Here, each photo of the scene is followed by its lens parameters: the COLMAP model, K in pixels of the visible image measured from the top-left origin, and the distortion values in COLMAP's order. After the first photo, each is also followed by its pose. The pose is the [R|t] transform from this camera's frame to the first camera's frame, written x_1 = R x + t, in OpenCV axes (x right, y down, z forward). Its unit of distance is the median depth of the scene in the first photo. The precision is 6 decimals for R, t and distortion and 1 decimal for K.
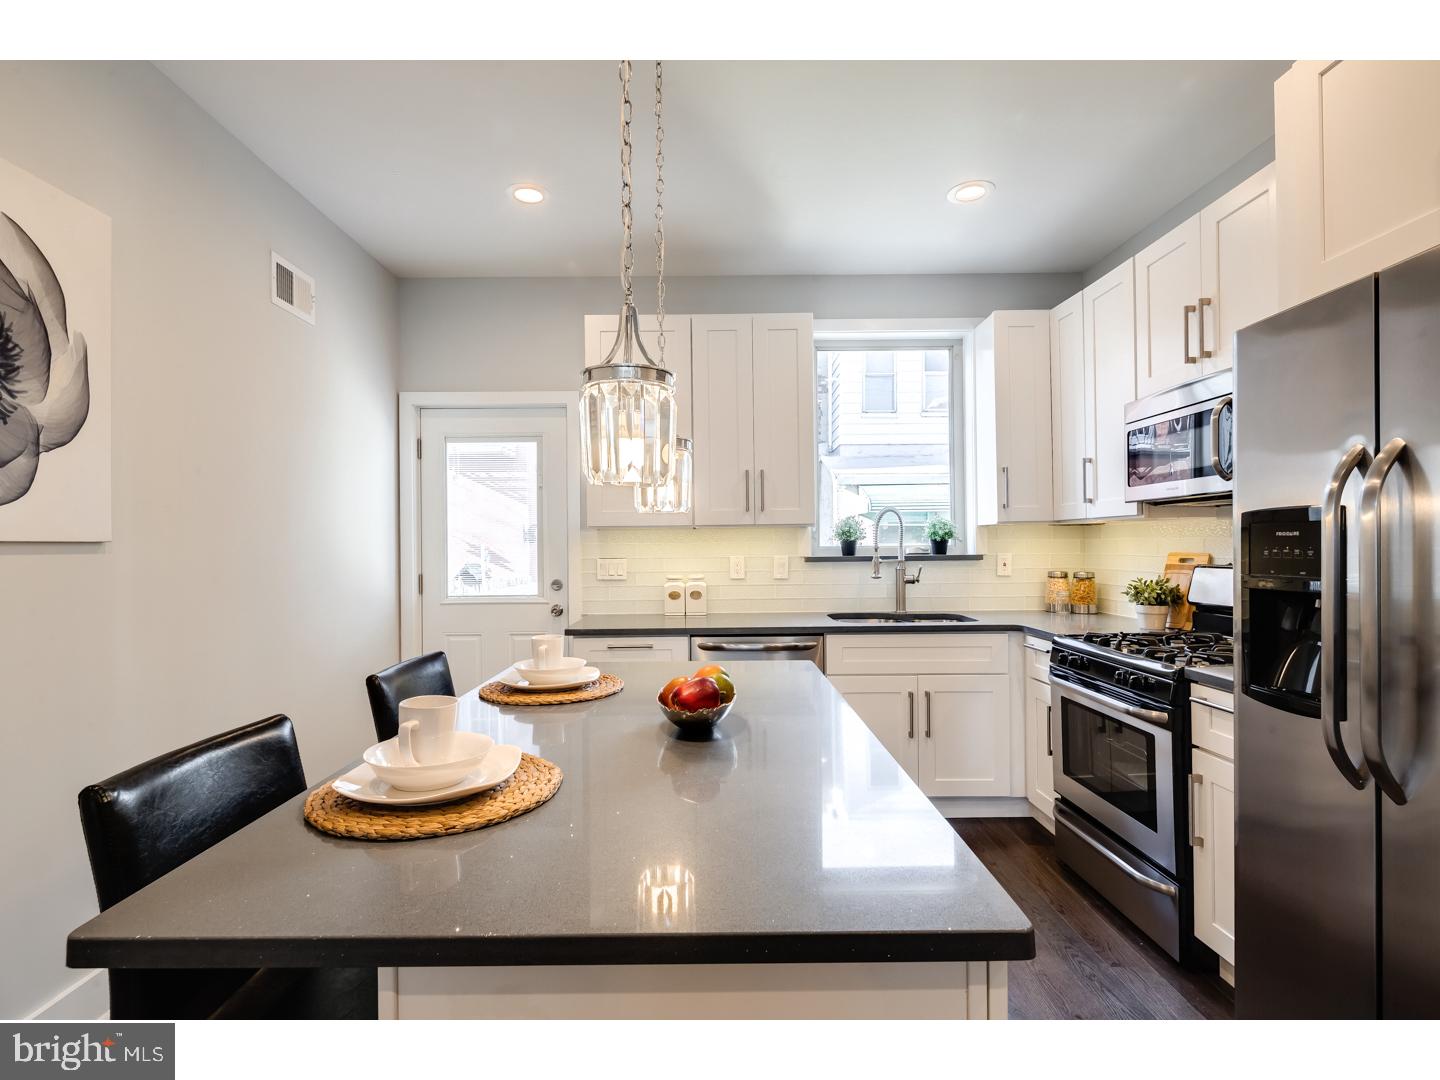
lens RADIAL K [[714.4, 0, 709.5], [0, 714.4, 544.5], [0, 0, 1]] dist [0.005536, -0.002519]
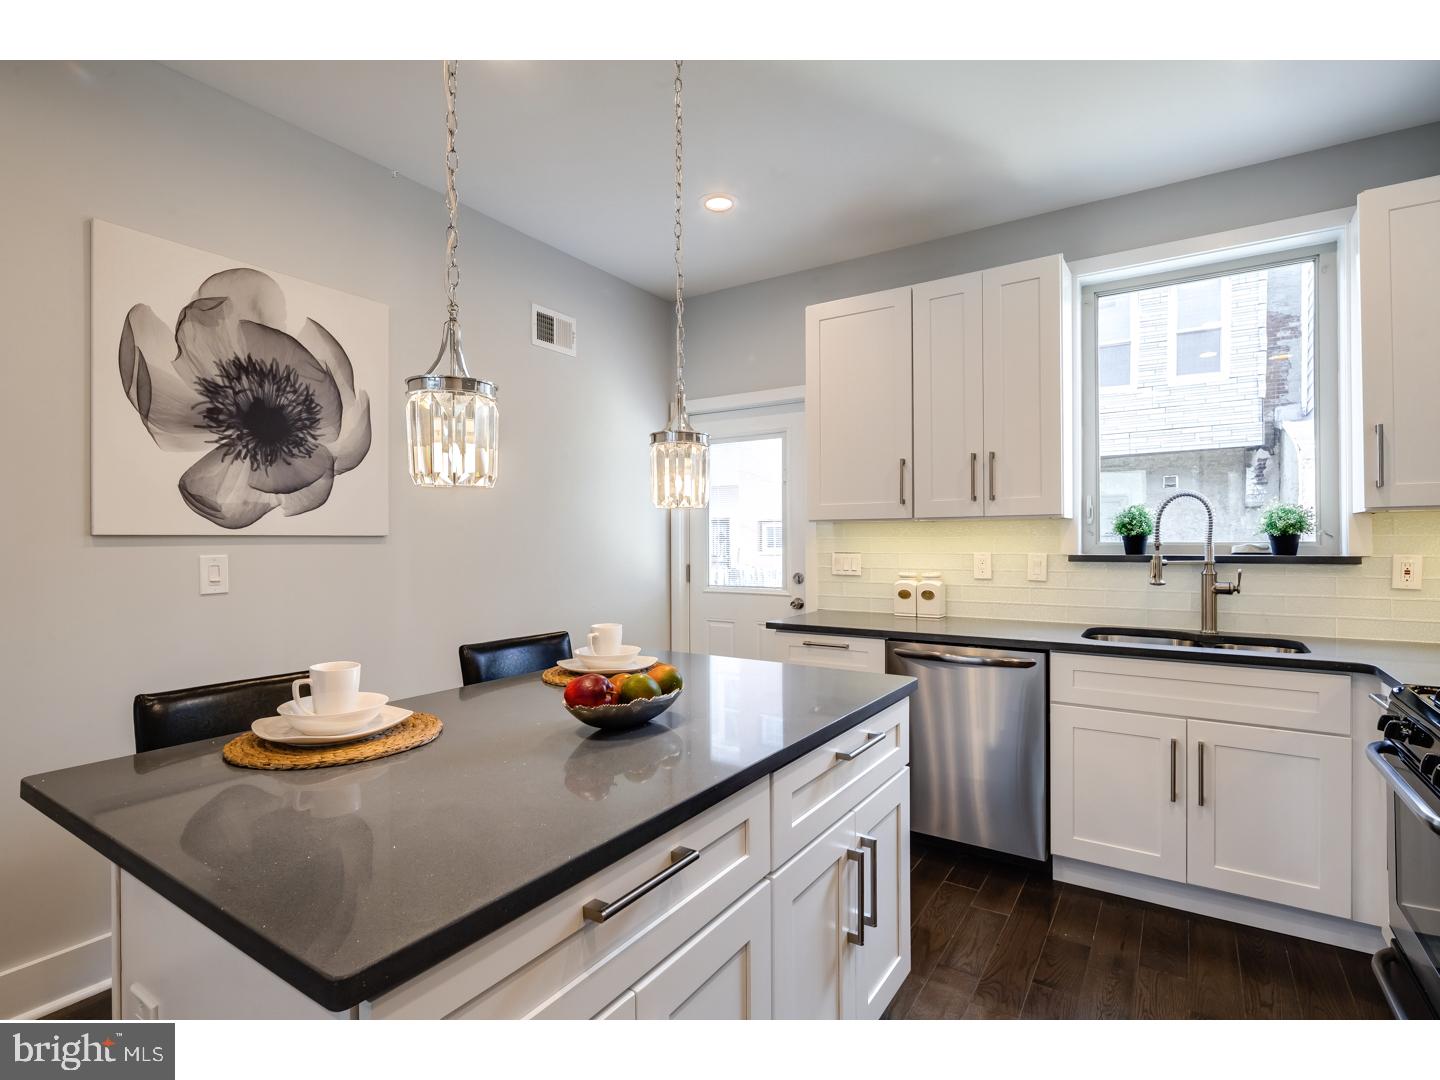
lens RADIAL K [[714.4, 0, 708.4], [0, 714.4, 538.5], [0, 0, 1]] dist [0.005536, -0.002519]
pose [[0.829029, 0.005104, -0.559182, 0.258170], [-0.003779, 0.999987, 0.003525, -0.002900], [0.559193, -0.000810, 0.829037, 0.101131]]
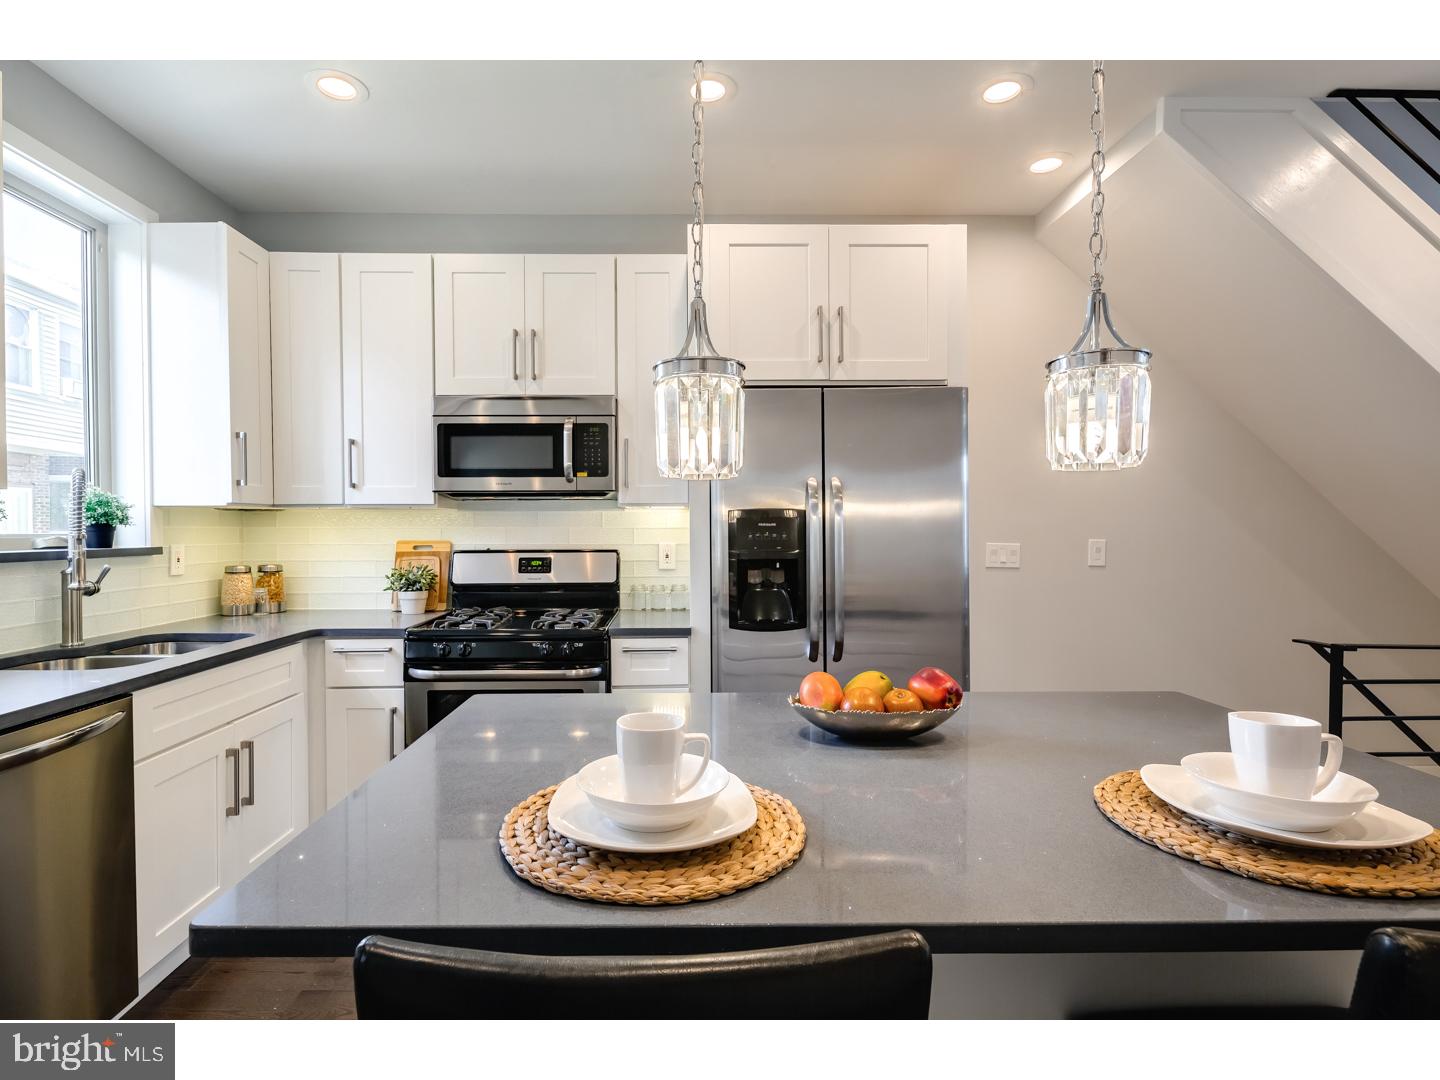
lens RADIAL K [[714.4, 0, 693.3], [0, 714.4, 538.7], [0, 0, 1]] dist [0.005536, -0.002519]
pose [[-0.019766, -0.000767, 0.999804, -0.352207], [0.001660, 0.999998, 0.000800, 0.006807], [-0.999803, 0.001676, -0.019764, 0.500837]]
